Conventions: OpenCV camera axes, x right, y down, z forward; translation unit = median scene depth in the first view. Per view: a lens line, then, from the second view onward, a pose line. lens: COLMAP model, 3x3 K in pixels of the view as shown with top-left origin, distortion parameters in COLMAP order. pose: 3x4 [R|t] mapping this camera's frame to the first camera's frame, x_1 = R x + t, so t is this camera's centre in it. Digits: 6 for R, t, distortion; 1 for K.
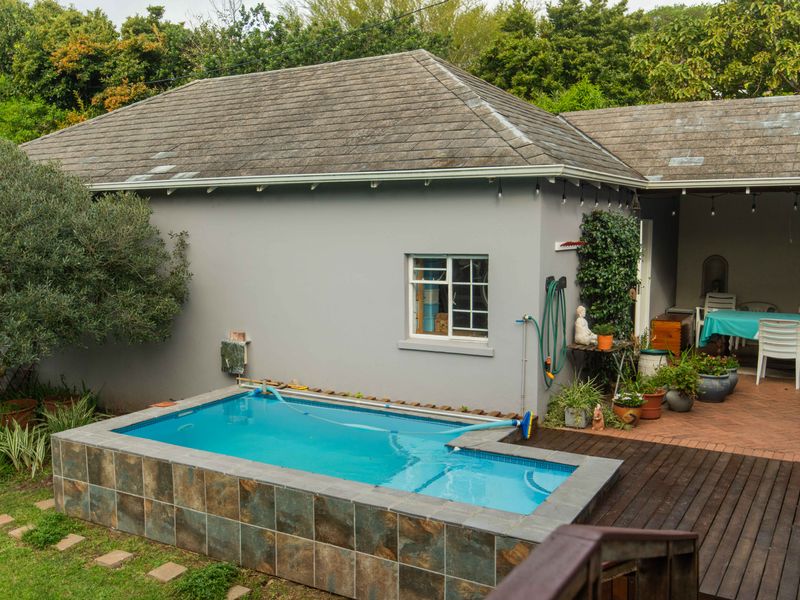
lens RADIAL K [[761.3, 0, 400.0], [0, 761.3, 300.0], [0, 0, 1]] dist [0.011020, 0.006308]
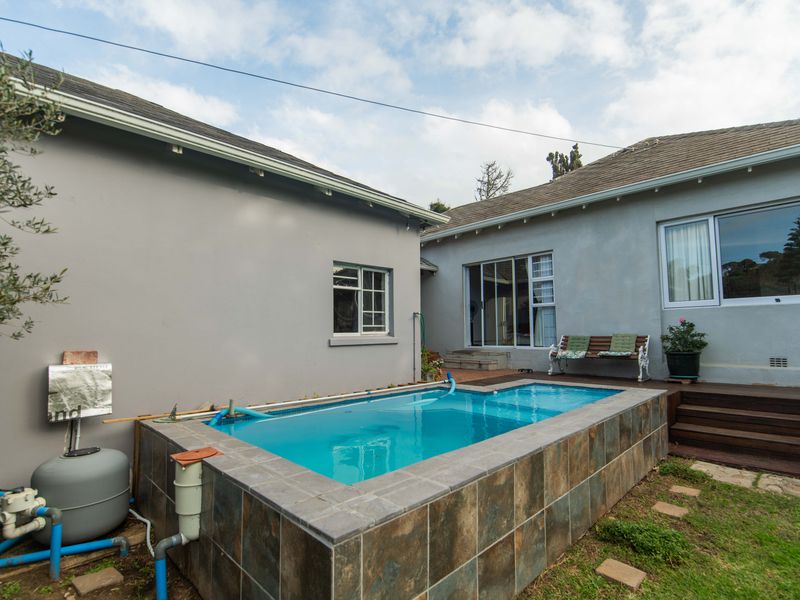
lens RADIAL K [[401.6, 0, 403.6], [0, 401.6, 303.8], [0, 0, 1]] dist [0.000621, -0.013549]
pose [[0.257414, 0.068079, 0.963900, -0.547317], [0.108215, 0.989209, -0.098766, 0.073461], [-0.960223, 0.129732, 0.247269, 0.769121]]
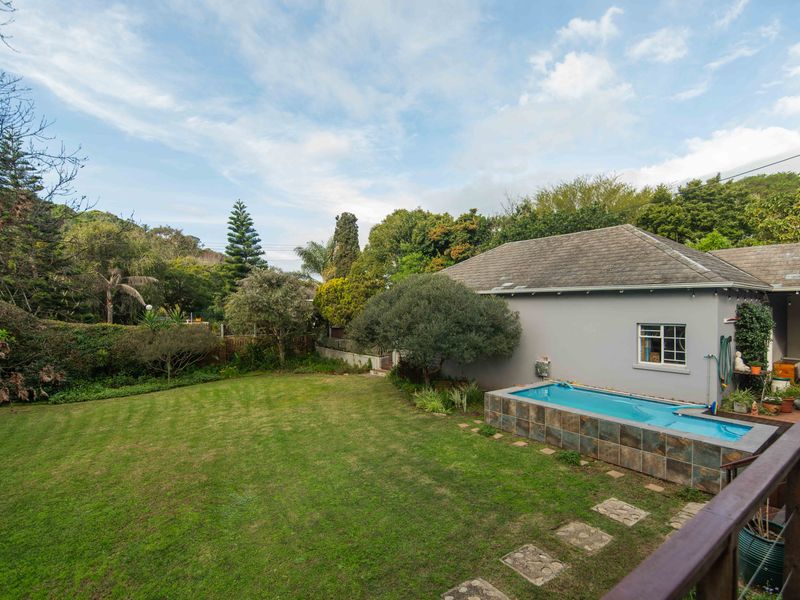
lens RADIAL K [[401.6, 0, 403.6], [0, 401.6, 303.8], [0, 0, 1]] dist [0.000621, -0.013549]
pose [[0.926424, 0.002439, -0.376475, -0.177722], [-0.042369, 0.994302, -0.097821, 0.023182], [0.374091, 0.106574, 0.921248, -0.286664]]
